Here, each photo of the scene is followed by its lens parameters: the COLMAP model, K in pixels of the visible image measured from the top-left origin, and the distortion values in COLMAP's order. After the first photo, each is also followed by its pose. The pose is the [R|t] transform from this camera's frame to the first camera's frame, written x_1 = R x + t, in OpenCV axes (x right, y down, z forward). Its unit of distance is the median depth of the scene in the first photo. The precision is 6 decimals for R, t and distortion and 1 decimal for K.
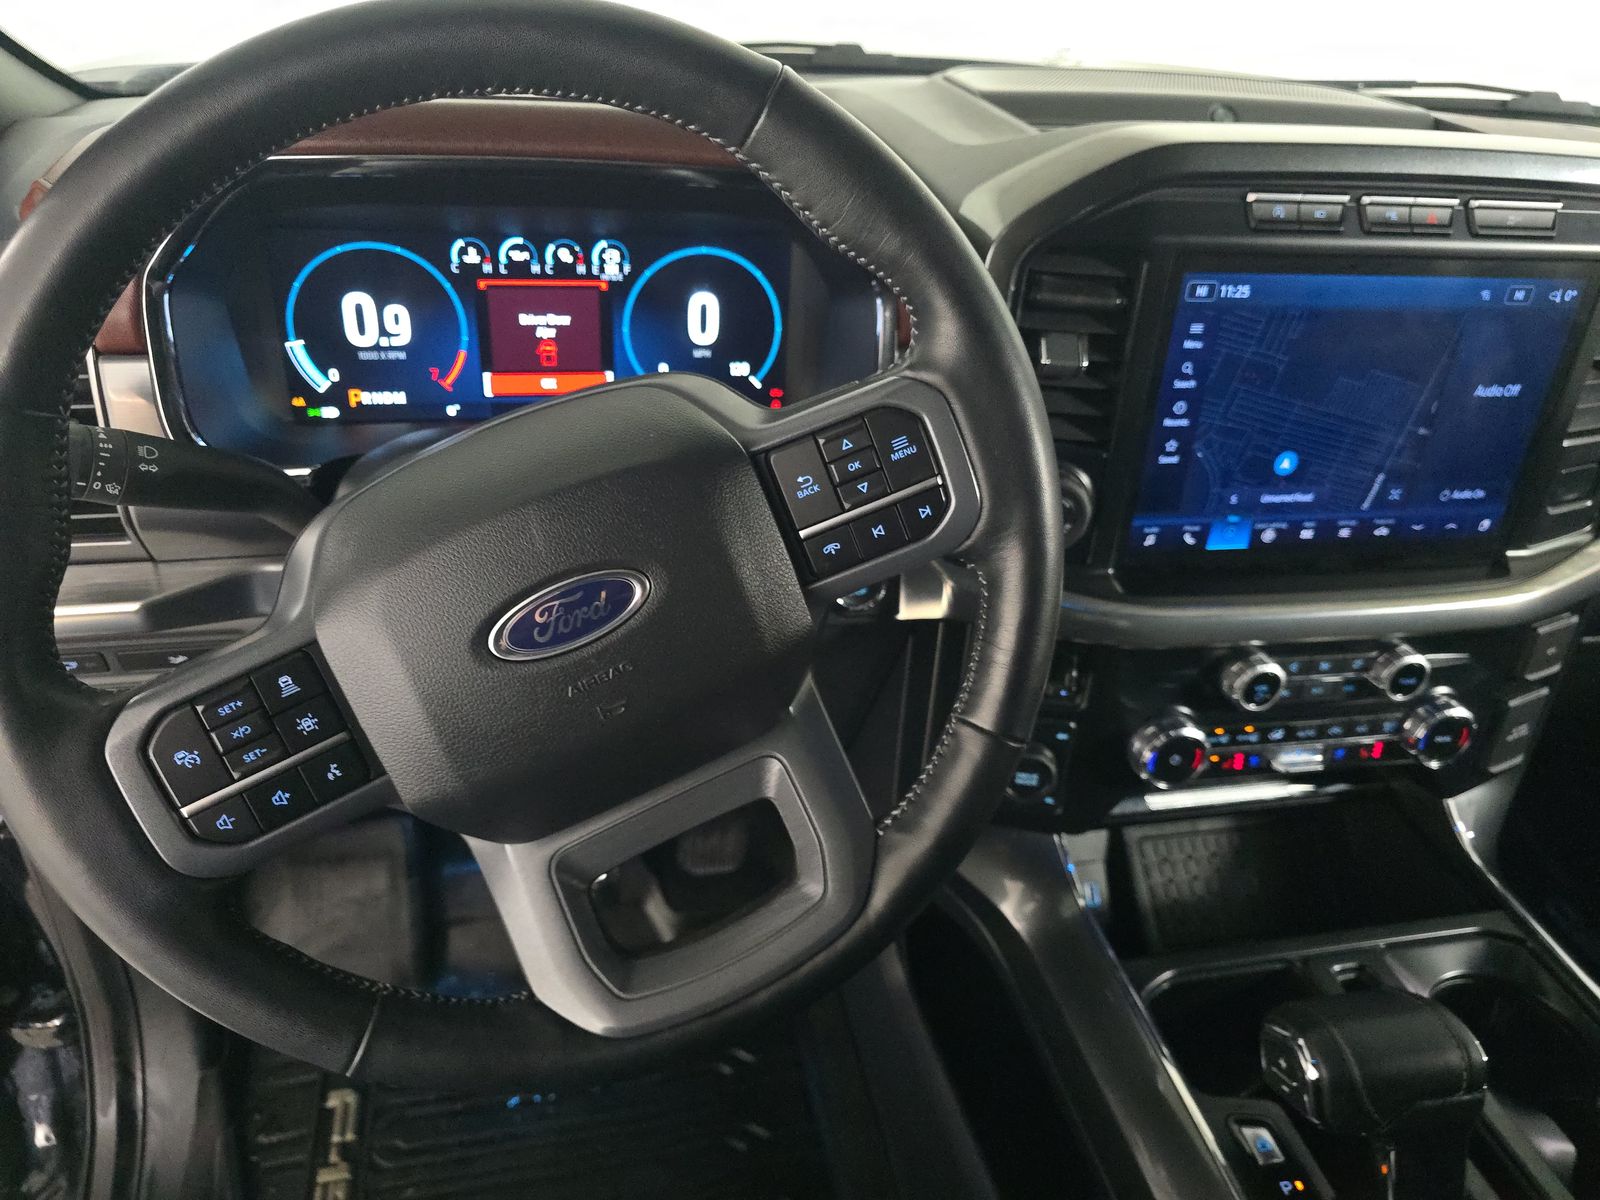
lens RADIAL K [[1094.5, 0, 795.3], [0, 1094.5, 608.6], [0, 0, 1]] dist [0.025337, -0.030809]
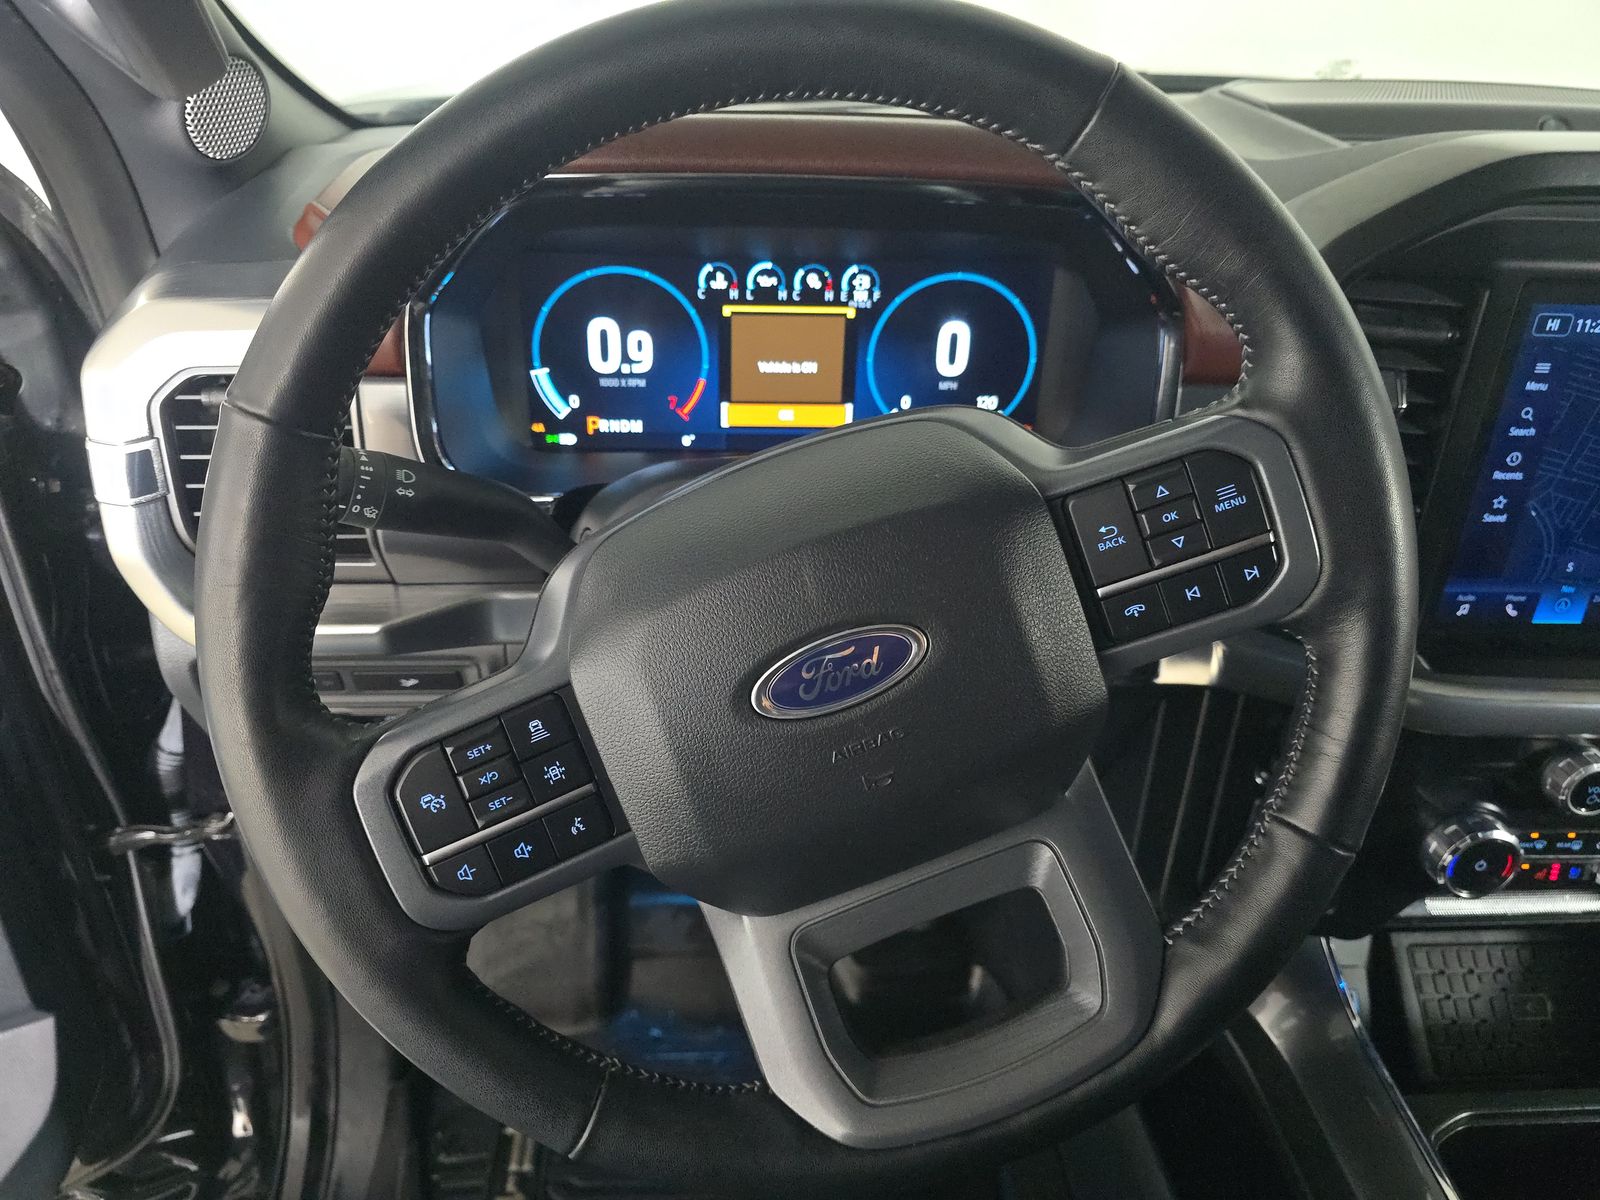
lens RADIAL K [[1094.5, 0, 795.3], [0, 1094.5, 608.6], [0, 0, 1]] dist [0.025337, -0.030809]
pose [[0.987525, 0.049207, -0.149575, -0.071031], [-0.053565, 0.998245, -0.025246, -0.013928], [0.148071, 0.032943, 0.988428, 0.069042]]
